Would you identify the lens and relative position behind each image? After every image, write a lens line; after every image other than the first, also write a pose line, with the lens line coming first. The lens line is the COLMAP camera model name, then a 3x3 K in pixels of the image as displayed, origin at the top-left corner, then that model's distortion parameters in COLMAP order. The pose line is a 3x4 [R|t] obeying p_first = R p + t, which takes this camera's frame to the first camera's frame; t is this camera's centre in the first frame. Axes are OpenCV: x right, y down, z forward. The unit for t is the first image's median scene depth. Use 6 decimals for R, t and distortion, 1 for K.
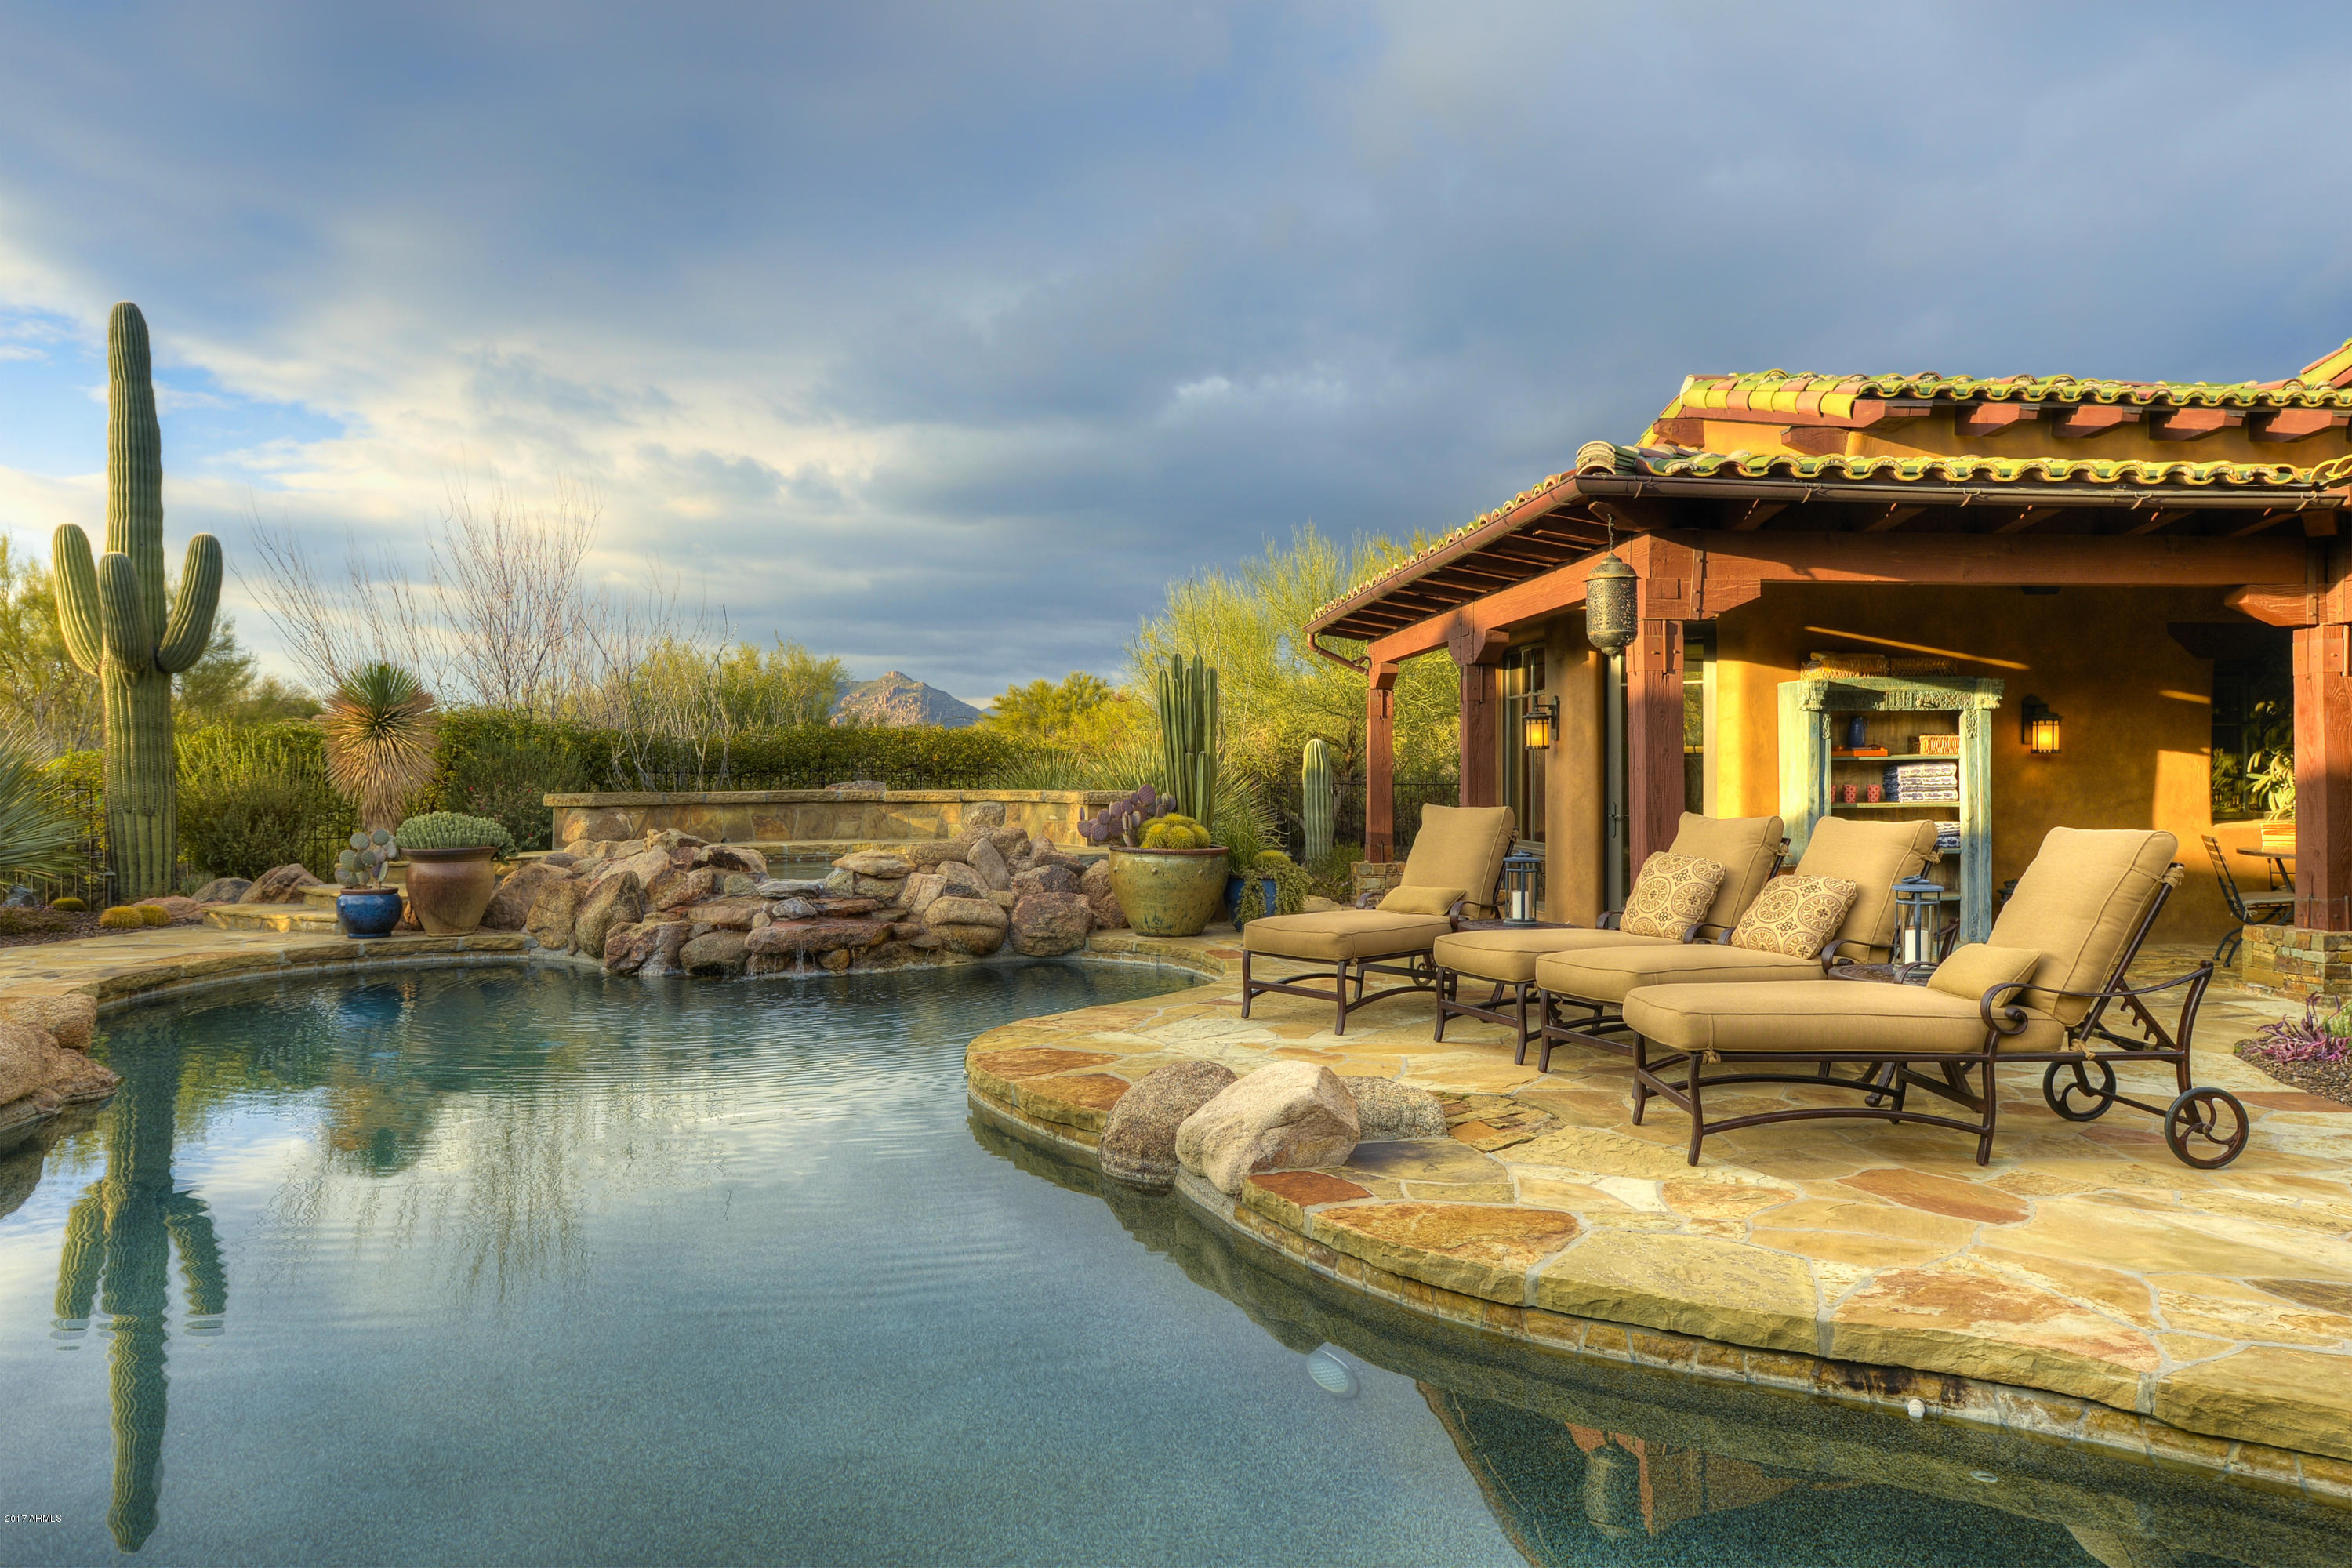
lens RADIAL K [[1553.4, 0, 1175.4], [0, 1553.4, 782.4], [0, 0, 1]] dist [0.006053, 0.003061]
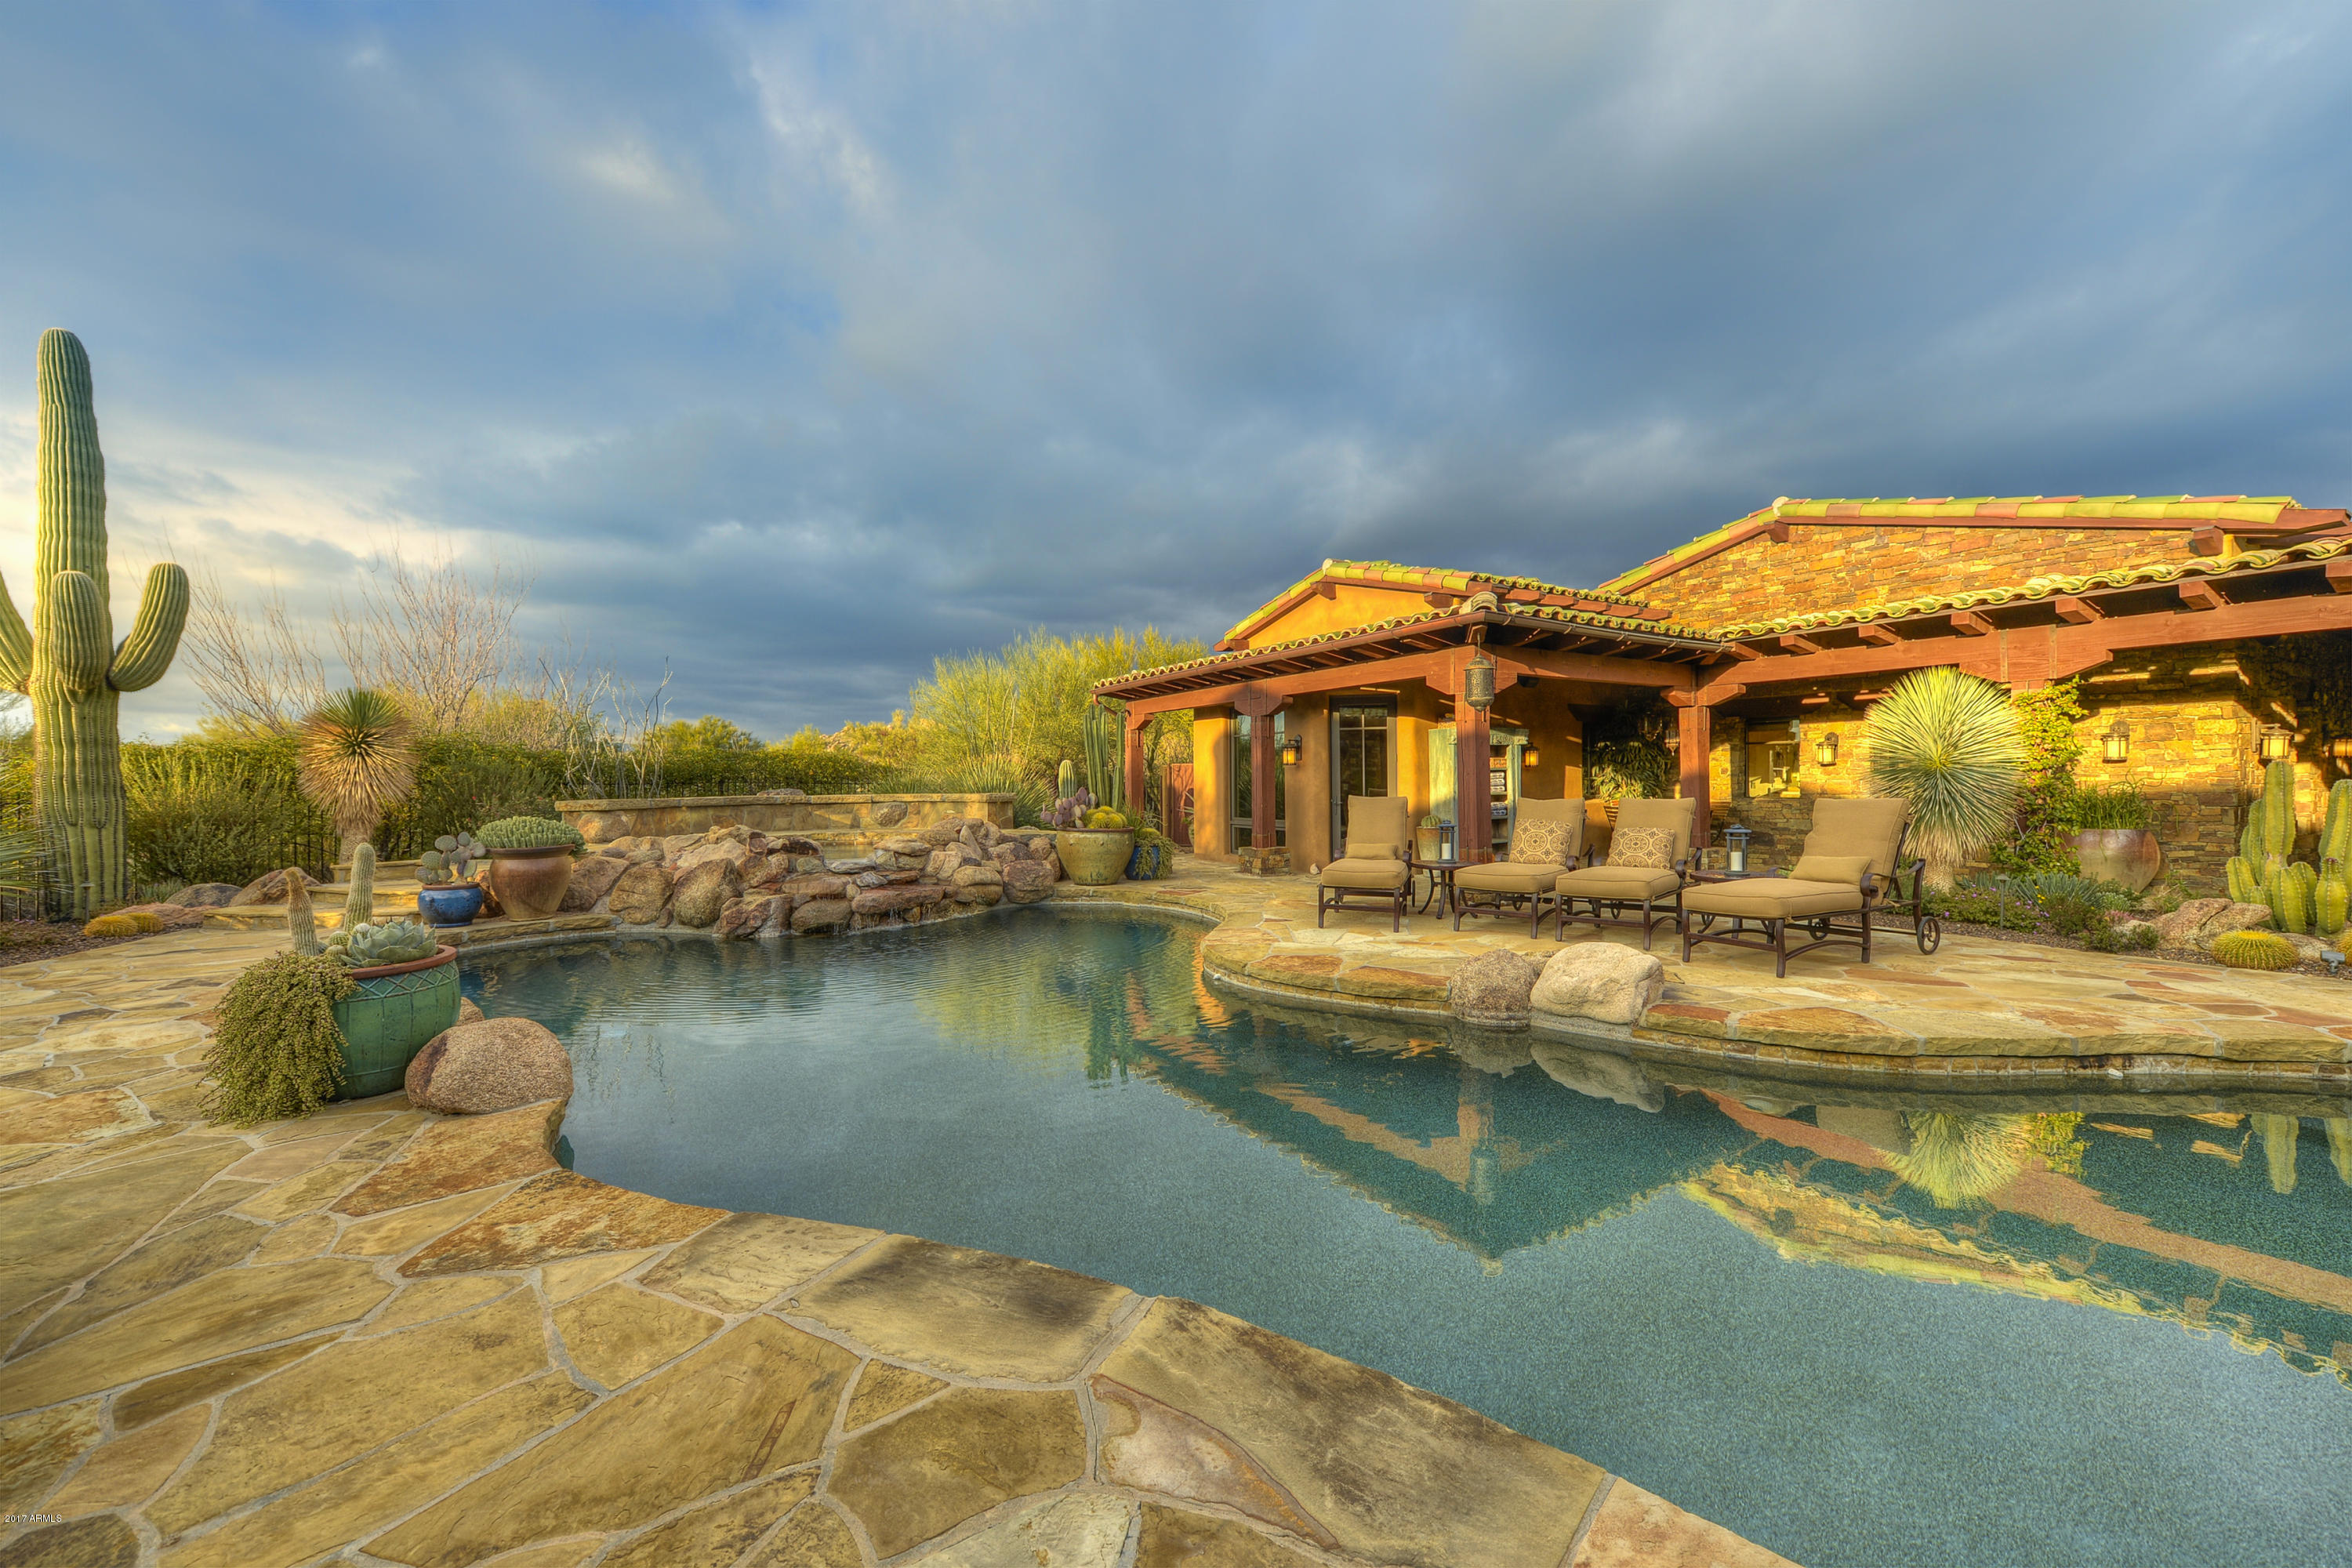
lens RADIAL K [[929.1, 0, 1175.7], [0, 929.1, 783.1], [0, 0, 1]] dist [0.005925, -0.000373]
pose [[0.888558, -0.007413, 0.458705, -0.365717], [0.010607, 0.999934, -0.004387, 0.002069], [-0.458643, 0.008763, 0.888578, 0.139699]]
